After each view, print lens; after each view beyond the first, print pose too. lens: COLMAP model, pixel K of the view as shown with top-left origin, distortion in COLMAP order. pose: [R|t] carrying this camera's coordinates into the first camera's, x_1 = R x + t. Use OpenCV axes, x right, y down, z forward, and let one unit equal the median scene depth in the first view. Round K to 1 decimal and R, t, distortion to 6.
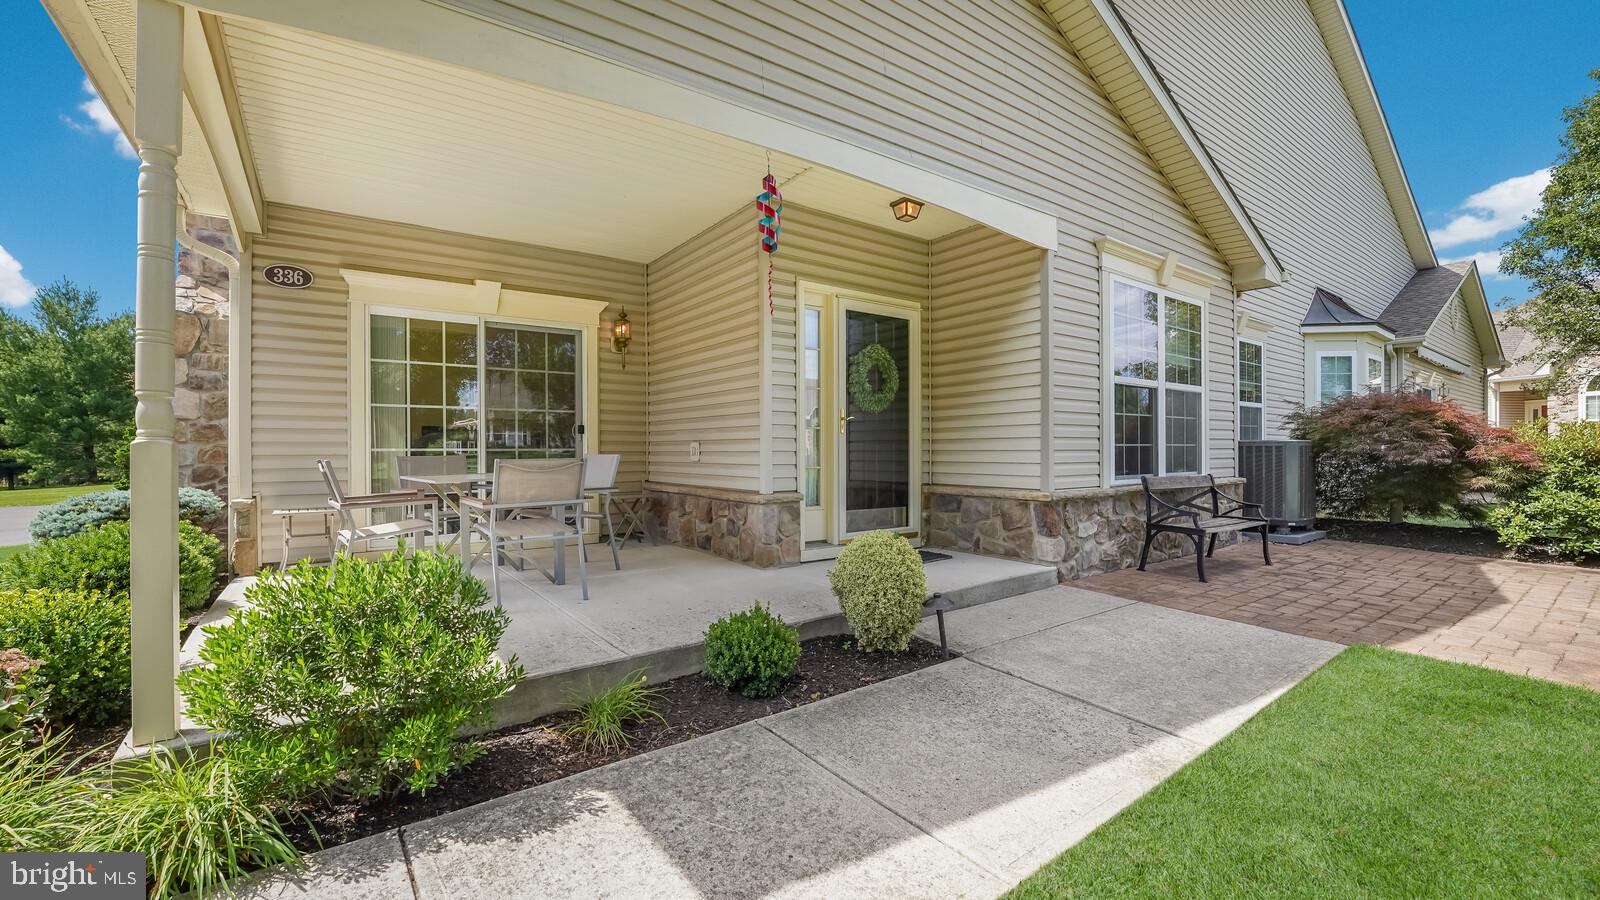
lens RADIAL K [[650.7, 0, 800.1], [0, 650.7, 444.1], [0, 0, 1]] dist [-0.029342, 0.009438]
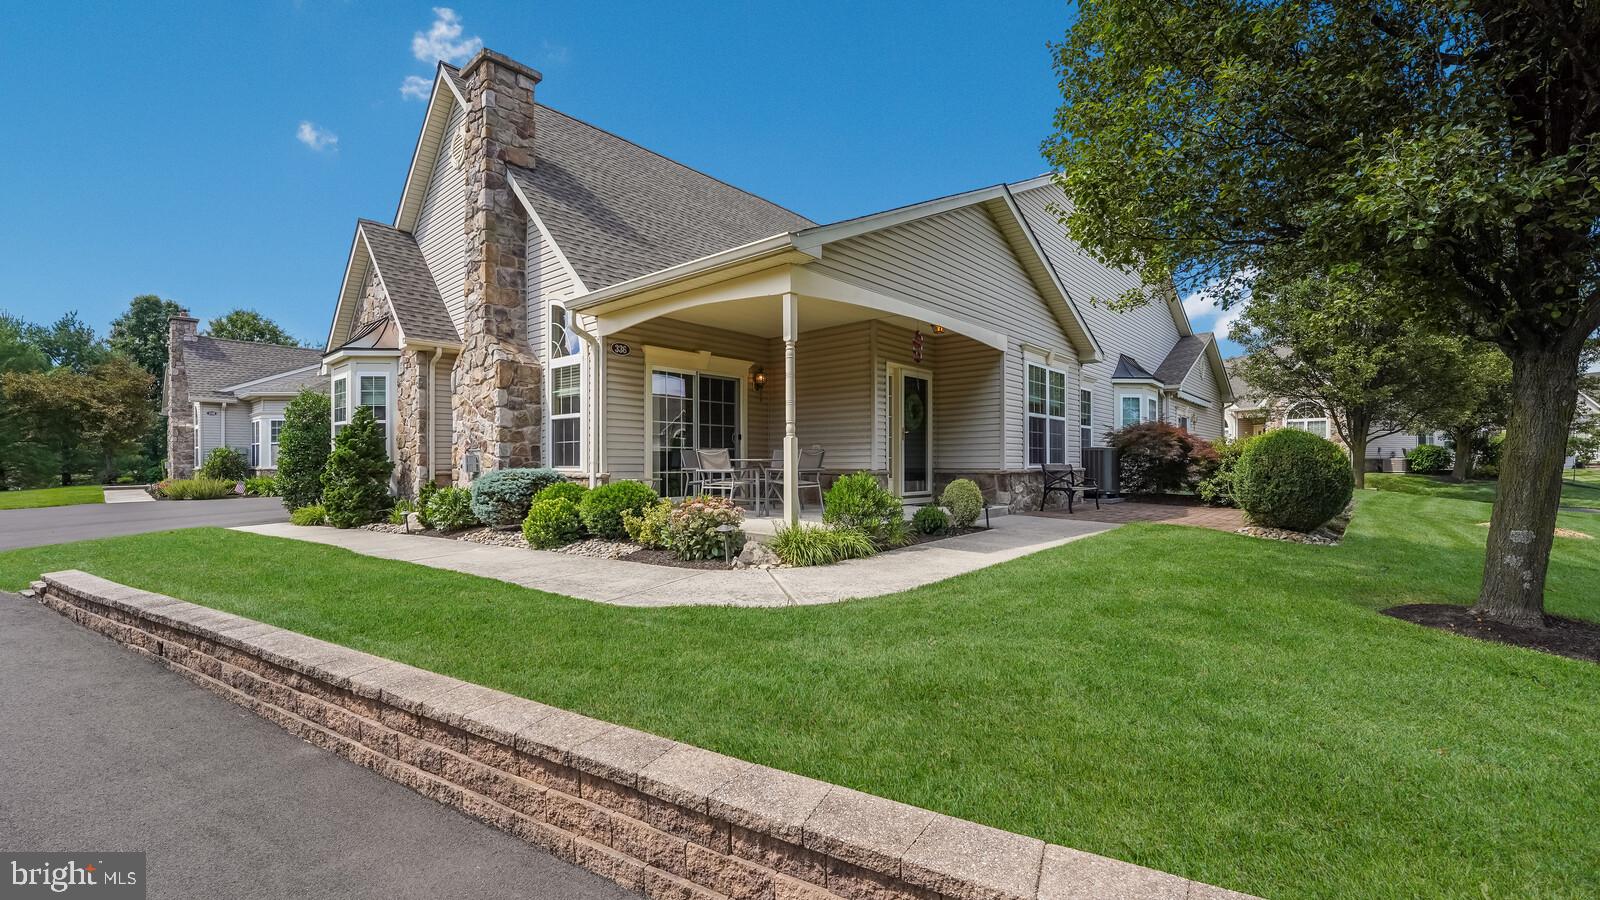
lens RADIAL K [[661.4, 0, 800.0], [0, 661.4, 450.0], [0, 0, 1]] dist [-0.000505, 0.000040]
pose [[0.974648, 0.006201, 0.223657, -0.555079], [-0.003443, 0.999913, -0.012720, 0.031836], [-0.223717, 0.011627, 0.974585, -0.695691]]
